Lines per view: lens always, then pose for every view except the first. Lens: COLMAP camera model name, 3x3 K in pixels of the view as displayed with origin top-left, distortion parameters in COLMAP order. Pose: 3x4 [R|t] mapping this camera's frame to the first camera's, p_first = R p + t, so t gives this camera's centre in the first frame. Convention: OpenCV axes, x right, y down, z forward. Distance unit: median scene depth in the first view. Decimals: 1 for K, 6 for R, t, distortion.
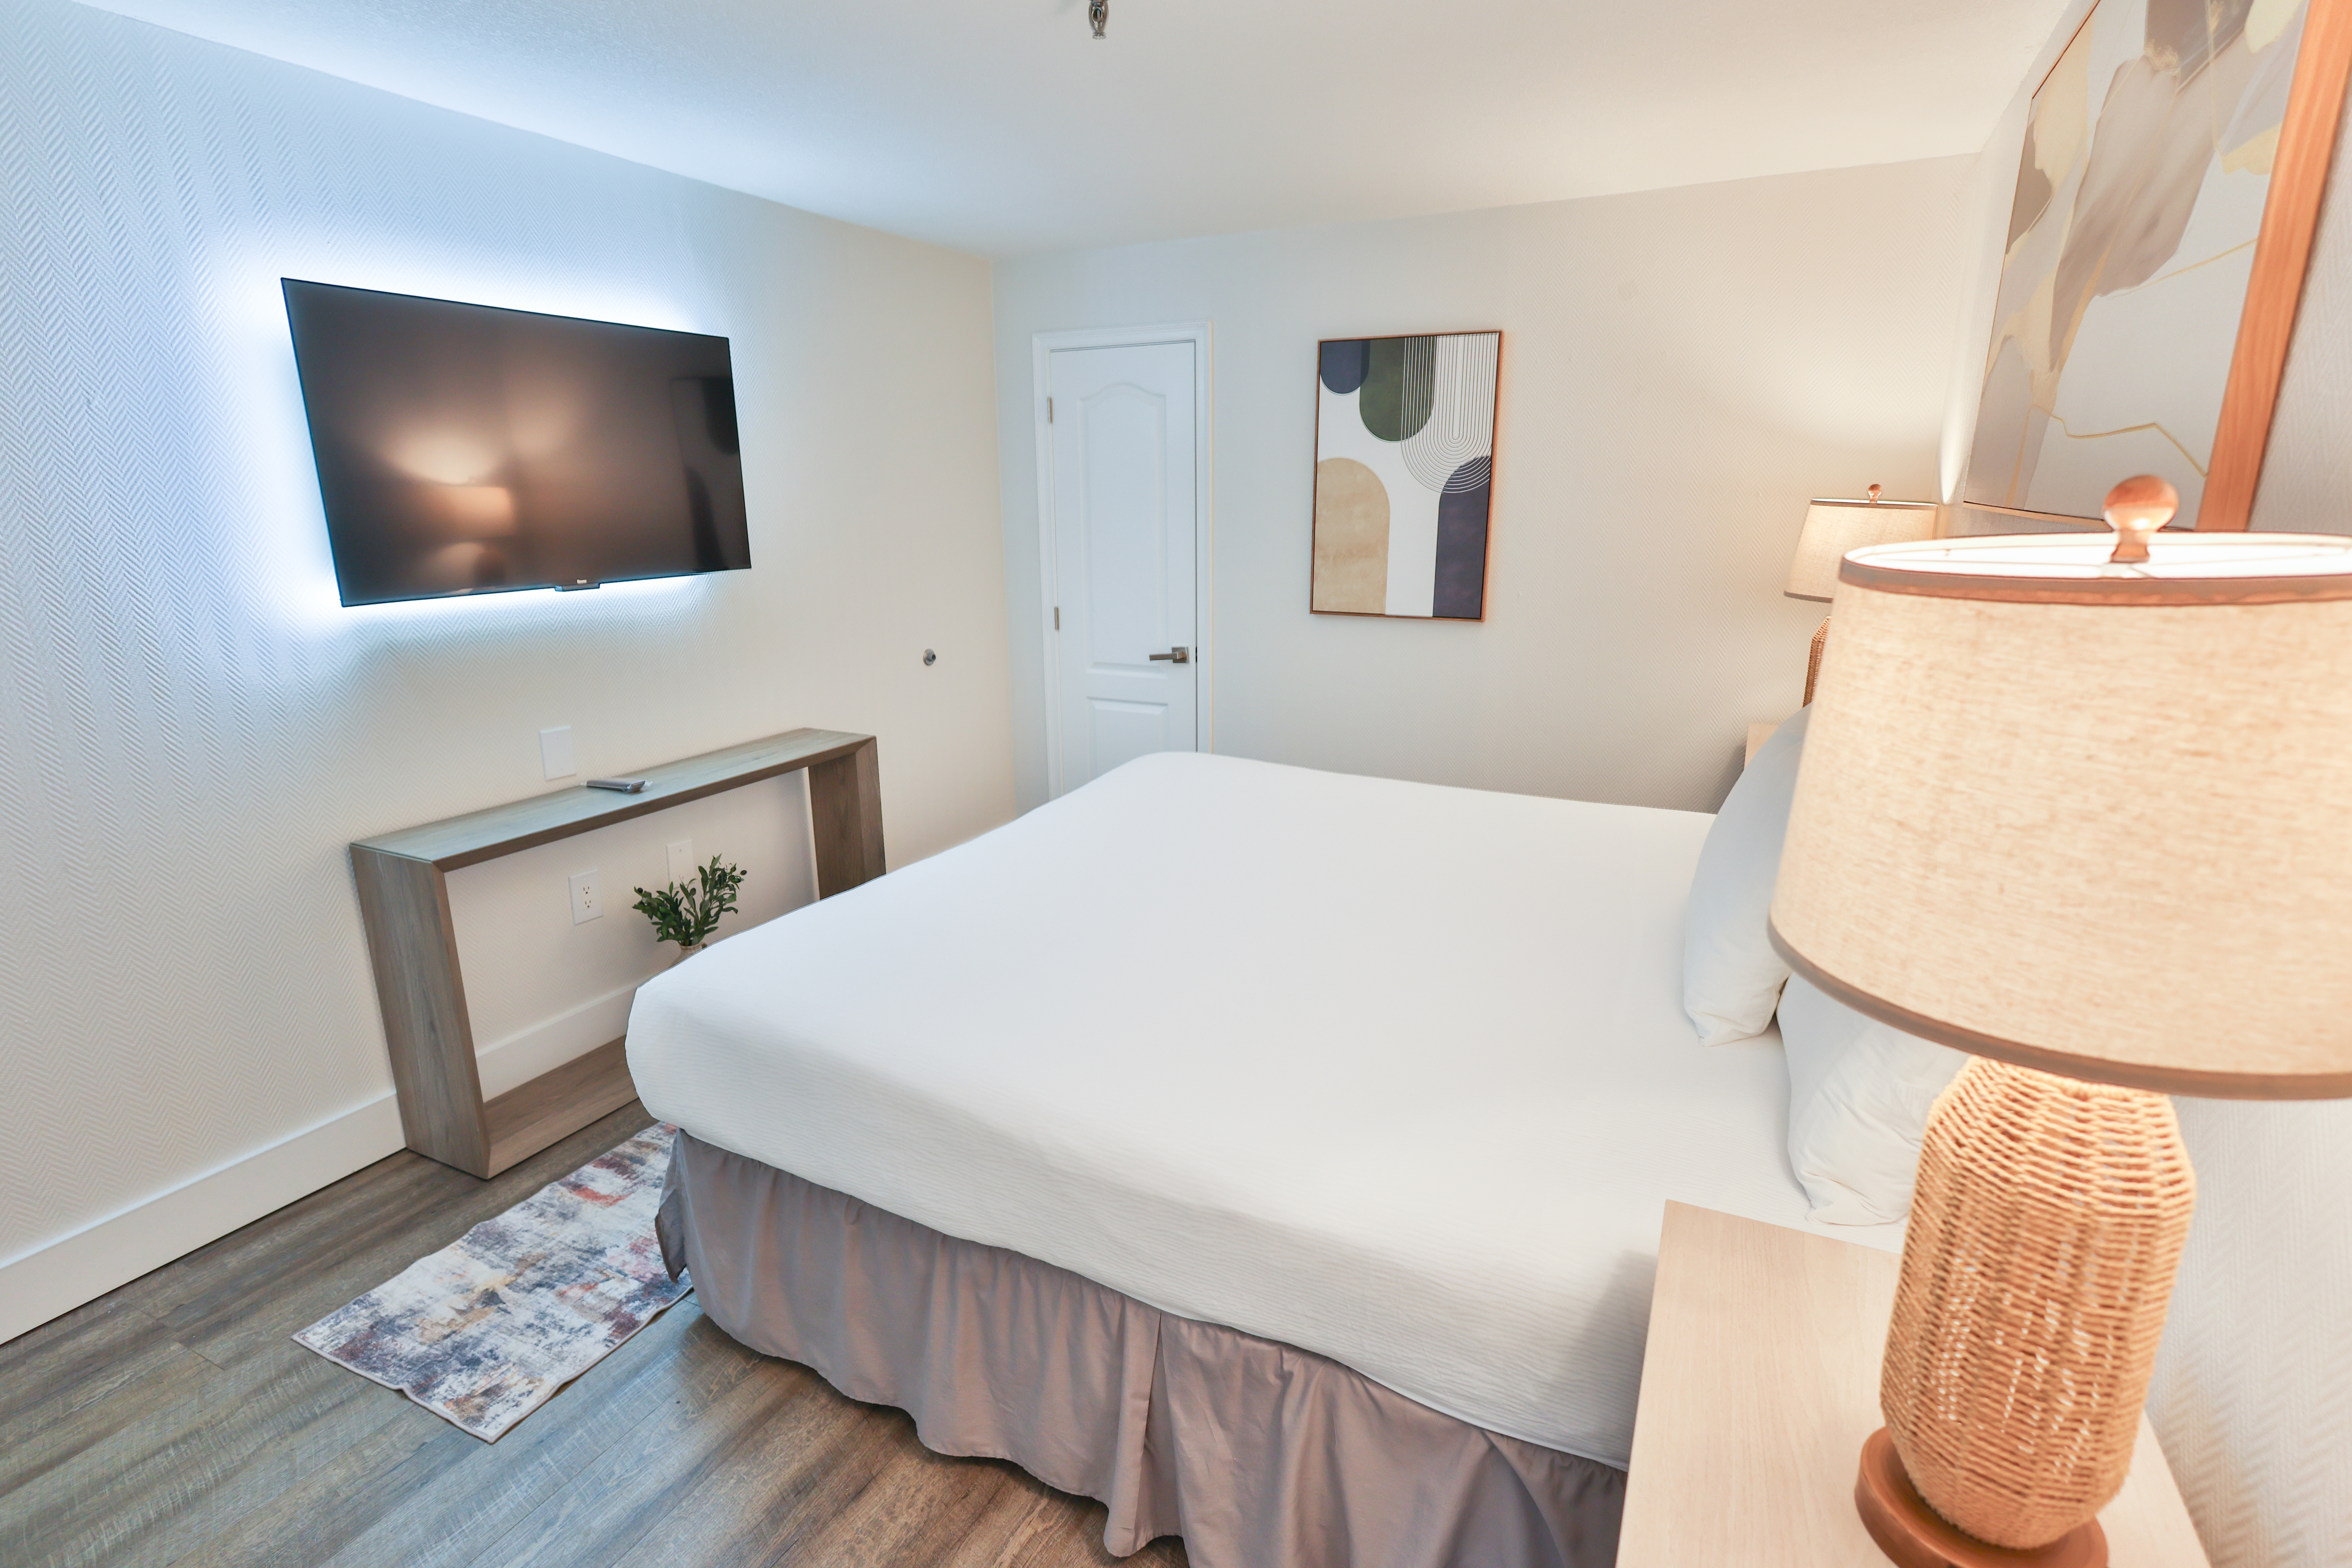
lens RADIAL K [[1151.5, 0, 1173.1], [0, 1151.5, 778.3], [0, 0, 1]] dist [0.002749, 0.000576]
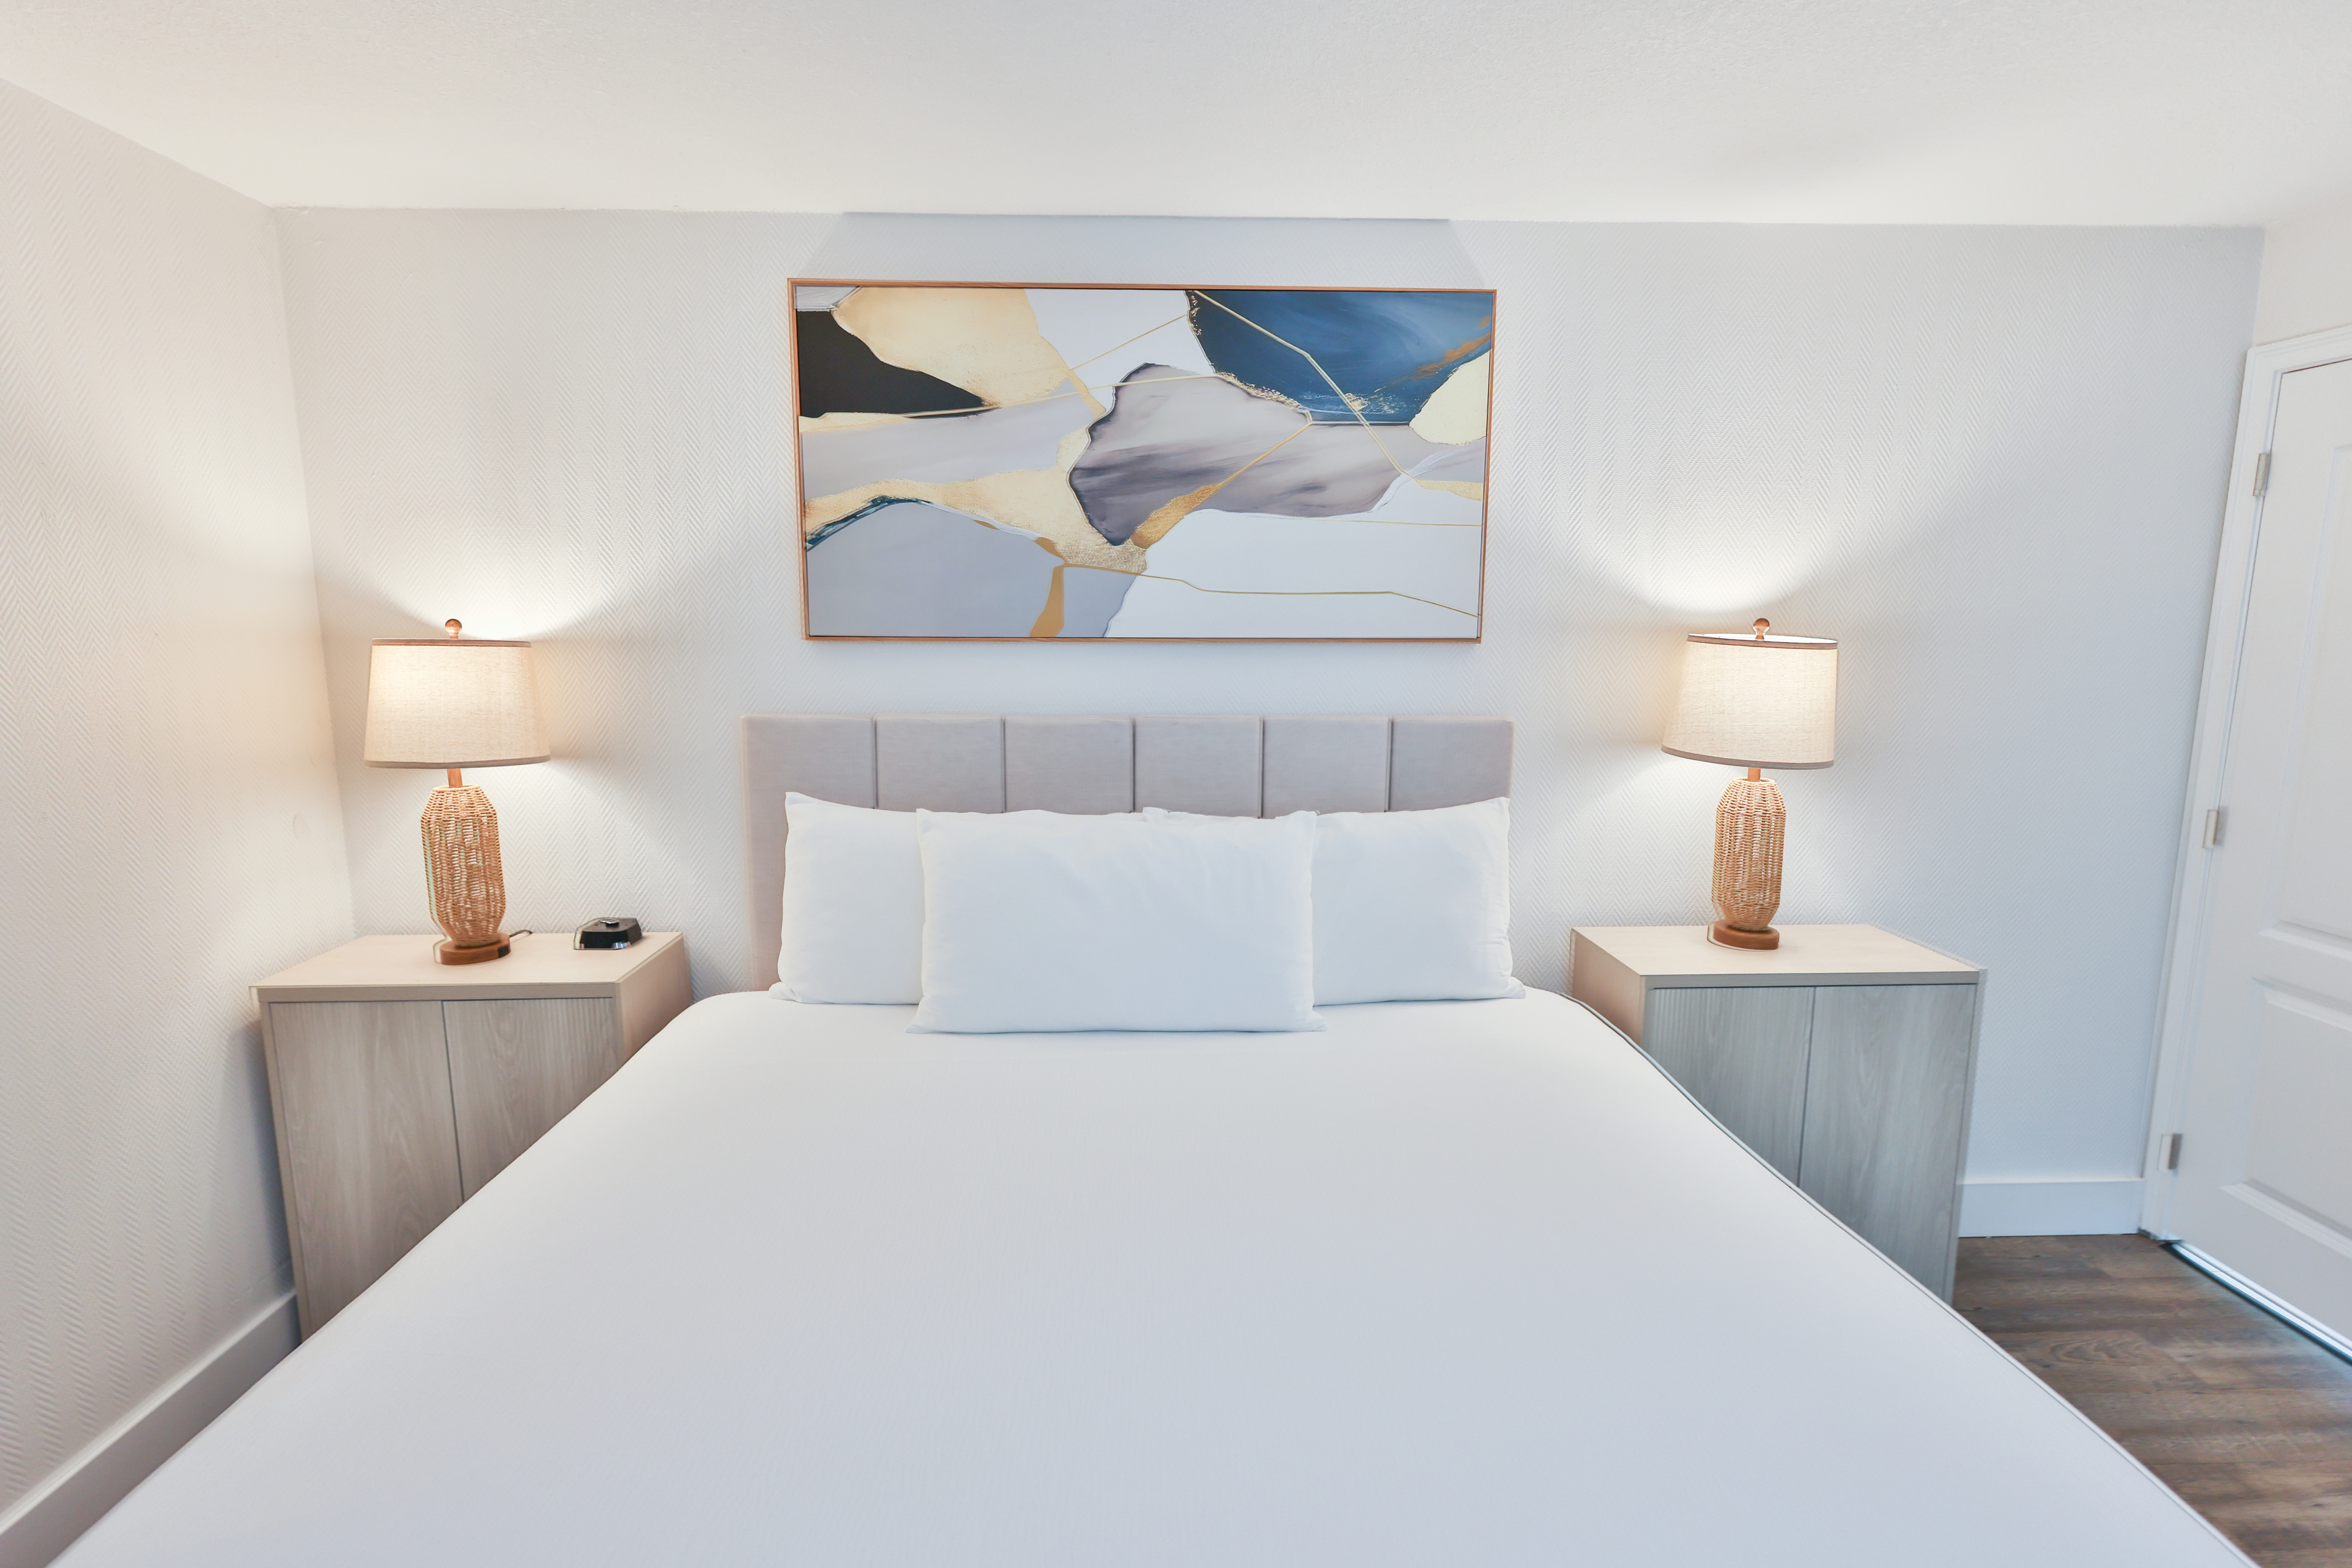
lens RADIAL K [[1151.5, 0, 1153.0], [0, 1151.5, 791.8], [0, 0, 1]] dist [0.002749, 0.000576]
pose [[-0.476237, -0.124272, 0.870491, -0.255596], [0.220522, 0.941446, 0.255046, -0.190145], [-0.851216, 0.313425, -0.420947, 0.756012]]
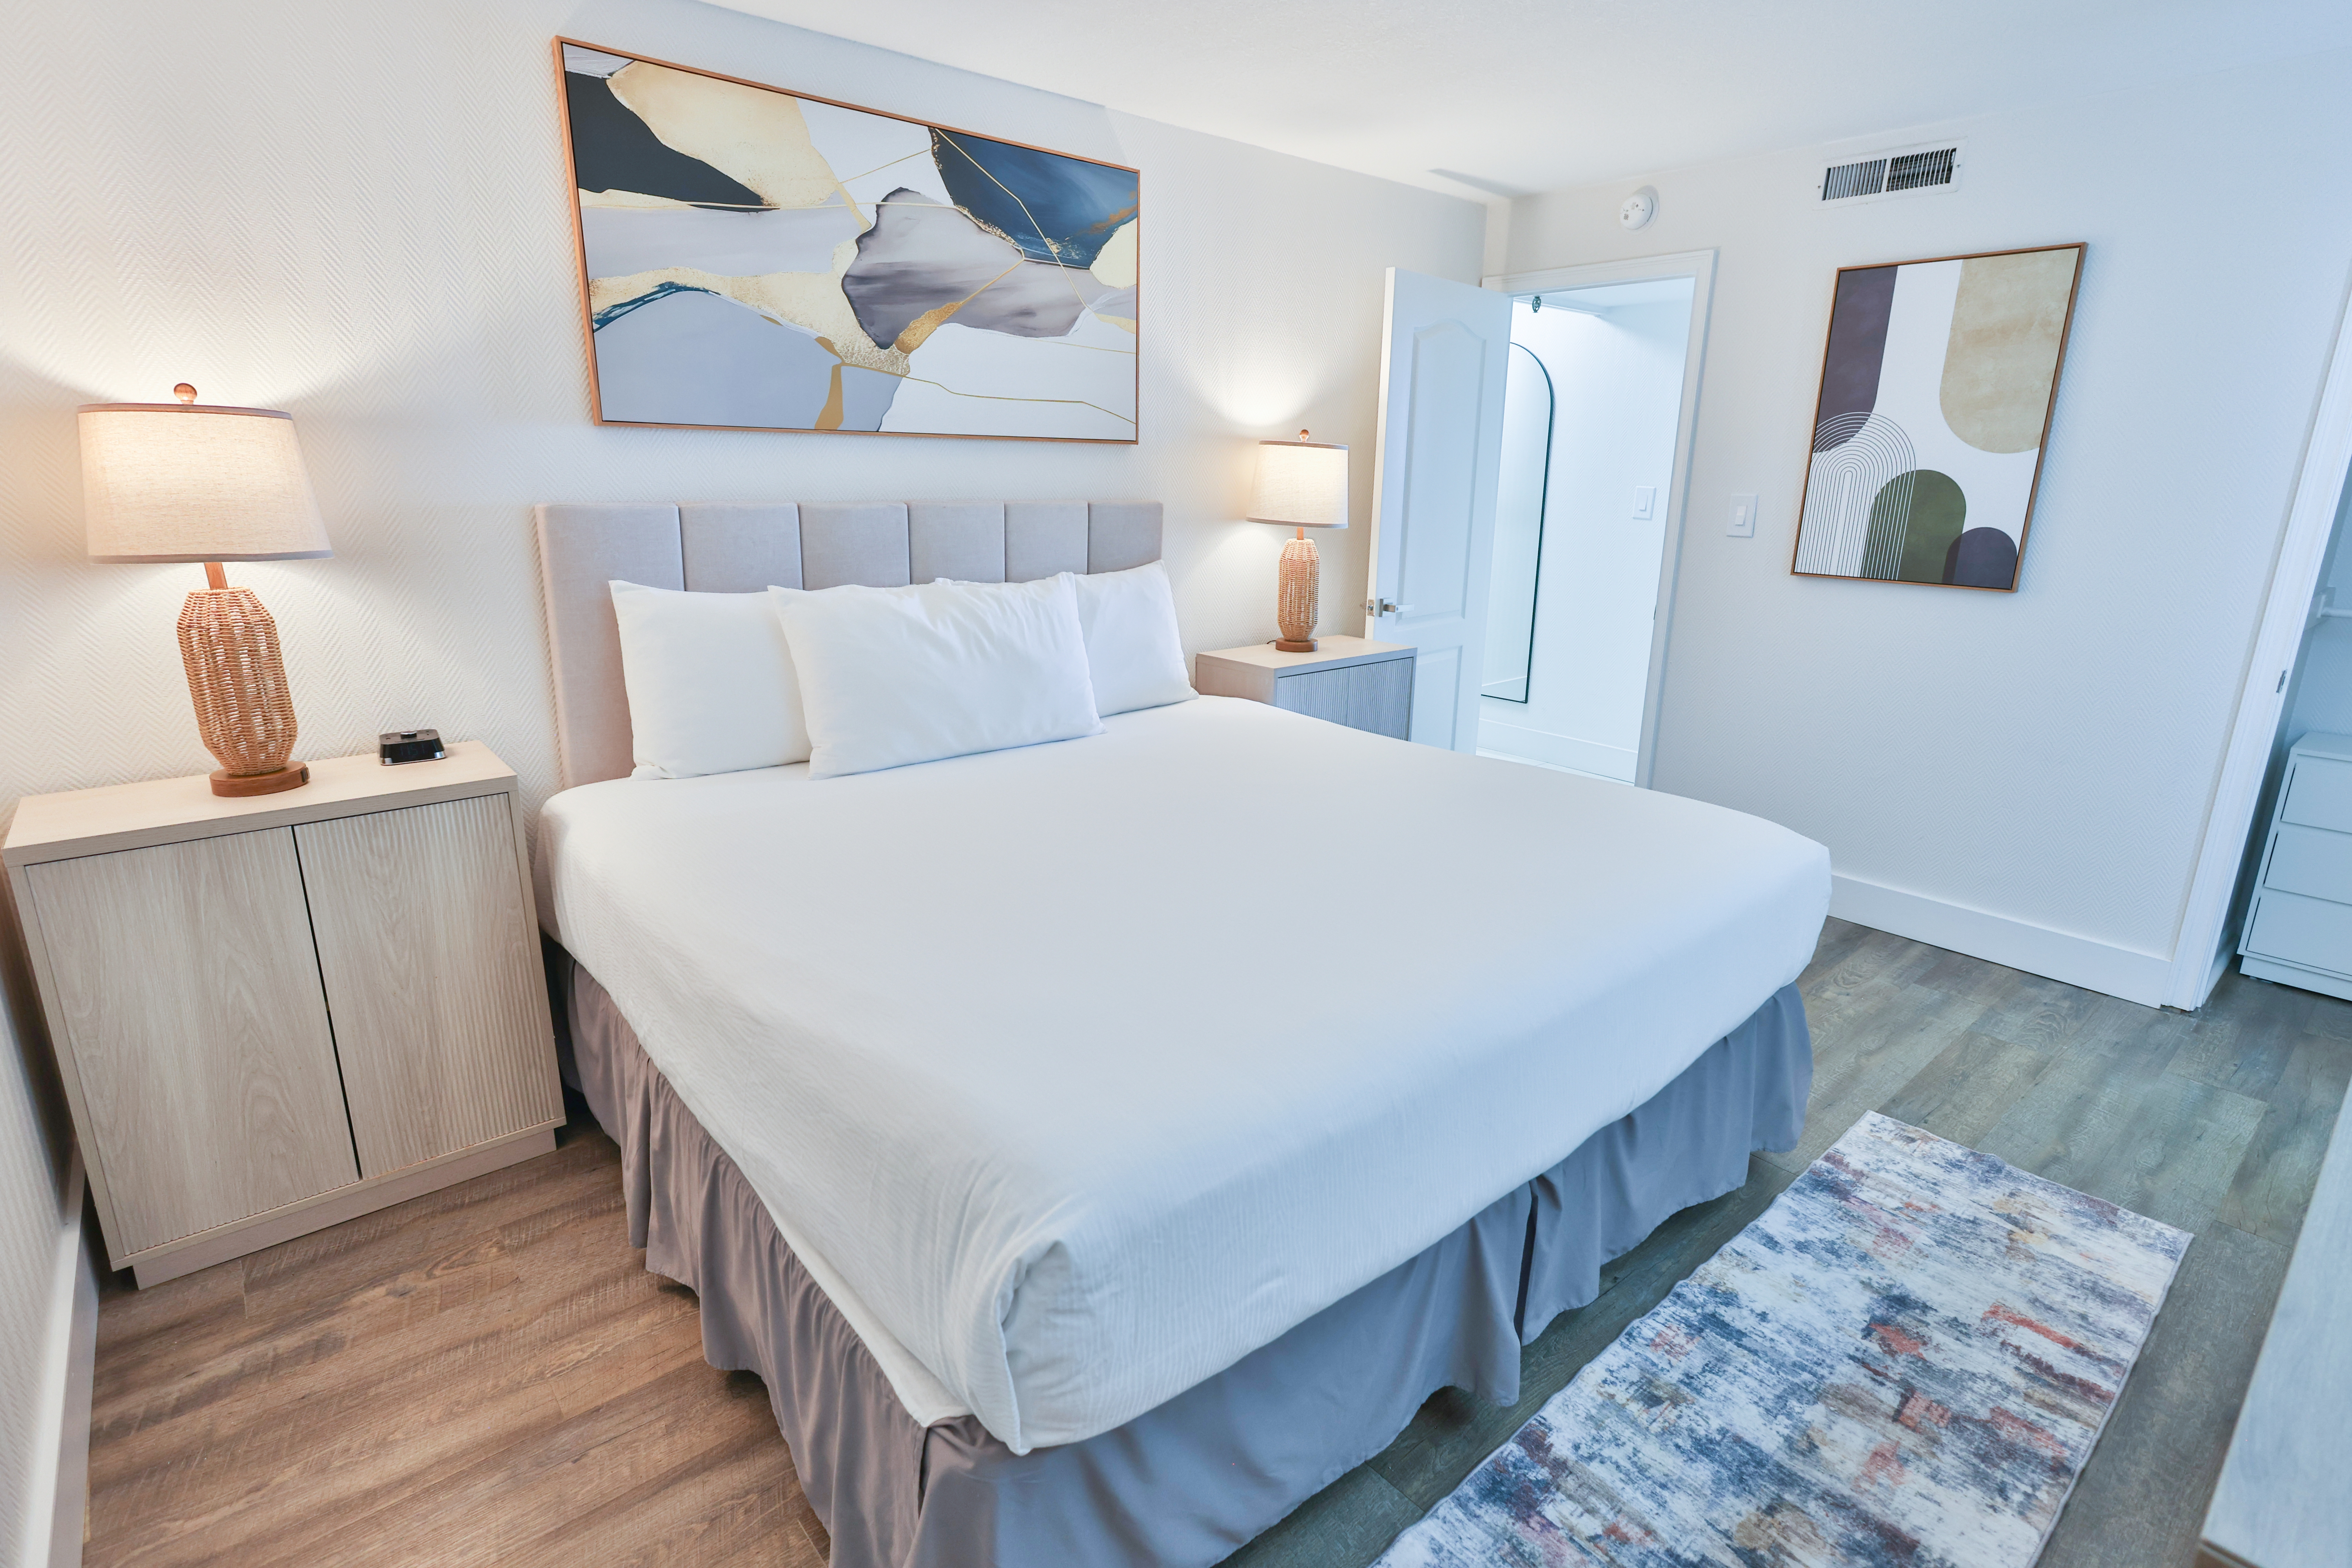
lens RADIAL K [[1151.5, 0, 1180.9], [0, 1151.5, 764.8], [0, 0, 1]] dist [0.002749, 0.000576]
pose [[-0.923468, -0.109980, 0.367576, -0.142198], [0.081638, 0.879773, 0.468332, -0.258632], [-0.374891, 0.462498, -0.803463, 1.118237]]
